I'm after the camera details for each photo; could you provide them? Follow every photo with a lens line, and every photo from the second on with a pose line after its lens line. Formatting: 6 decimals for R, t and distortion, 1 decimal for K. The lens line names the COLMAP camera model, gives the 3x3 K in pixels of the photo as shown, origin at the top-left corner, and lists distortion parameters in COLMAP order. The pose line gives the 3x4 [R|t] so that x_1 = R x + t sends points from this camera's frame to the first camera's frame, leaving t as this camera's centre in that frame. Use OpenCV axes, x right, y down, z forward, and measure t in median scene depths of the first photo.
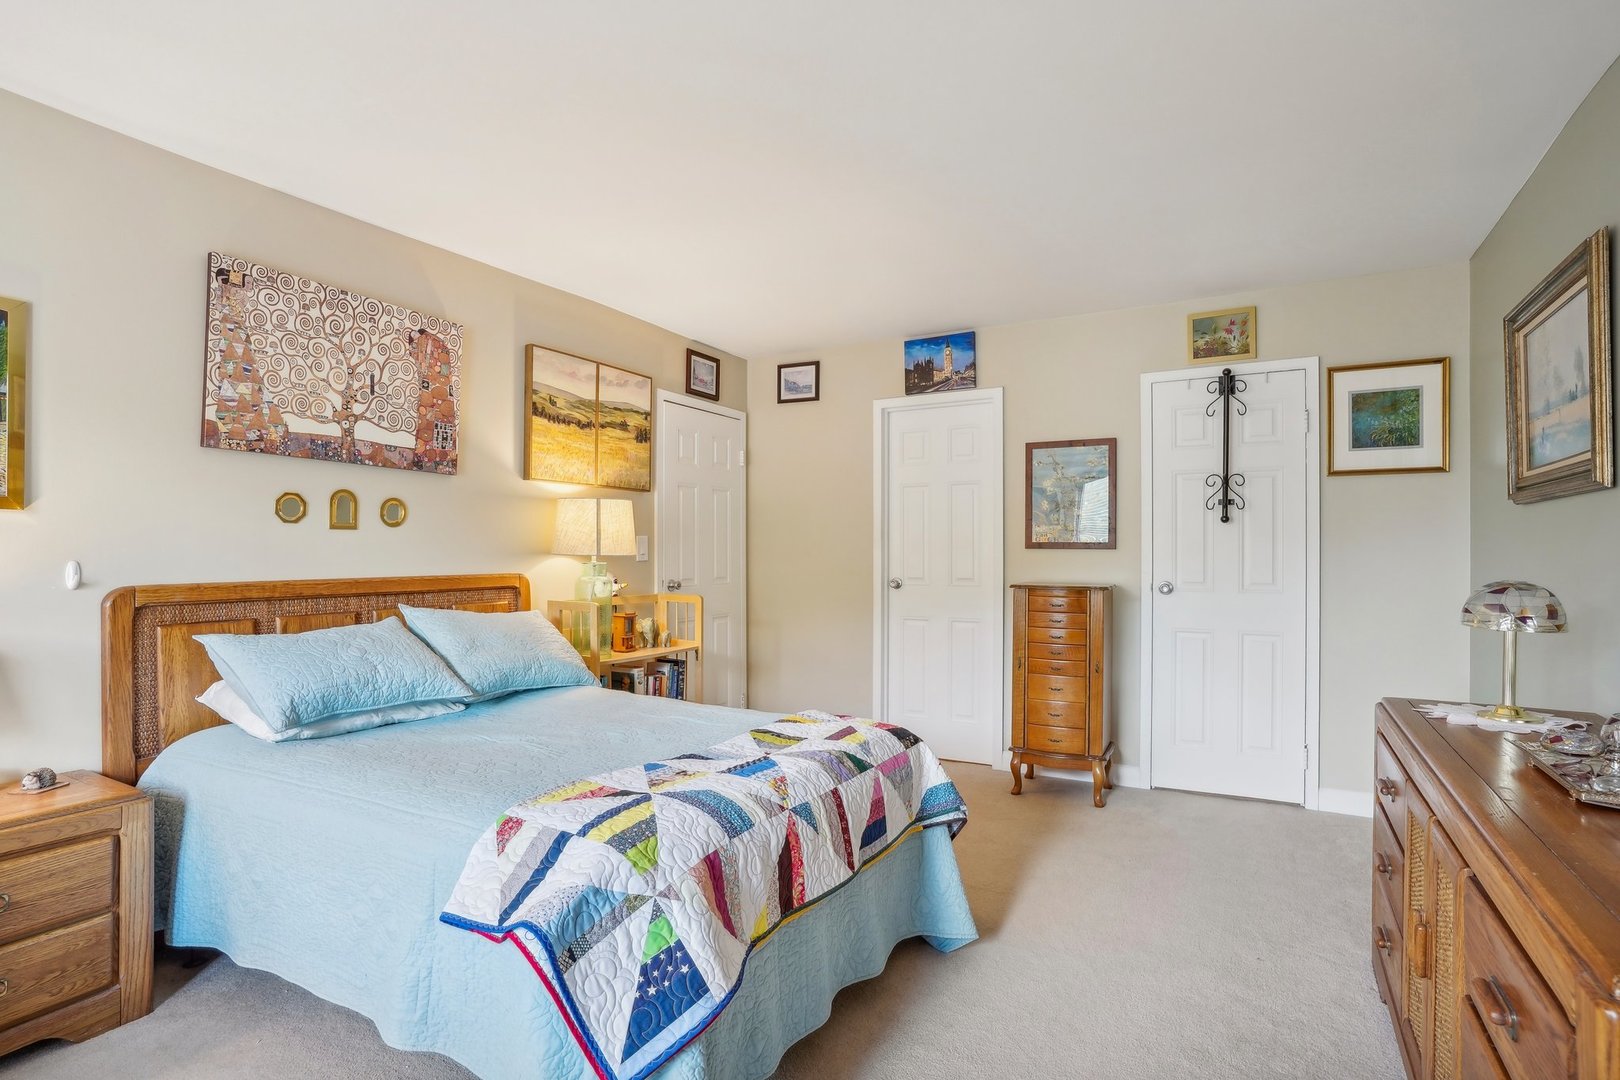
lens RADIAL K [[812.4, 0, 792.9], [0, 812.4, 548.2], [0, 0, 1]] dist [-0.061868, 0.031053]
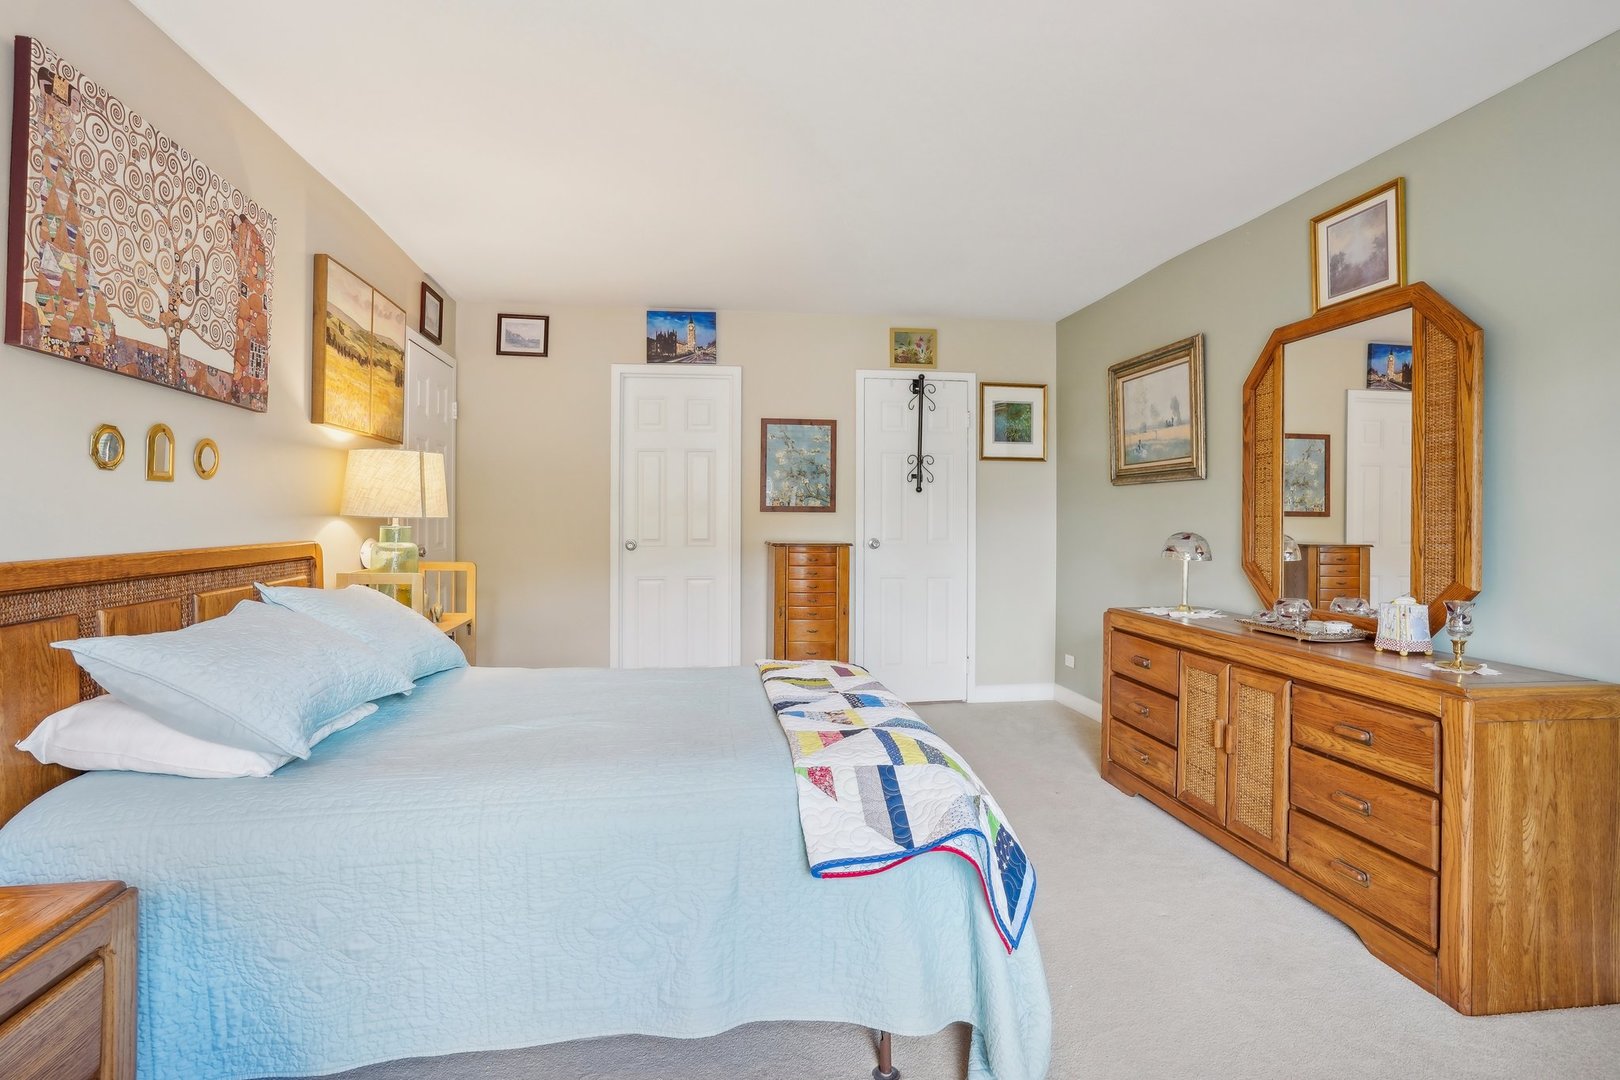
lens RADIAL K [[812.4, 0, 811.9], [0, 812.4, 514.3], [0, 0, 1]] dist [-0.061868, 0.031053]
pose [[0.781838, 0.001703, 0.623479, -0.516714], [-0.003361, 0.999993, 0.001483, 0.002736], [-0.623472, -0.003255, 0.781839, 0.093434]]
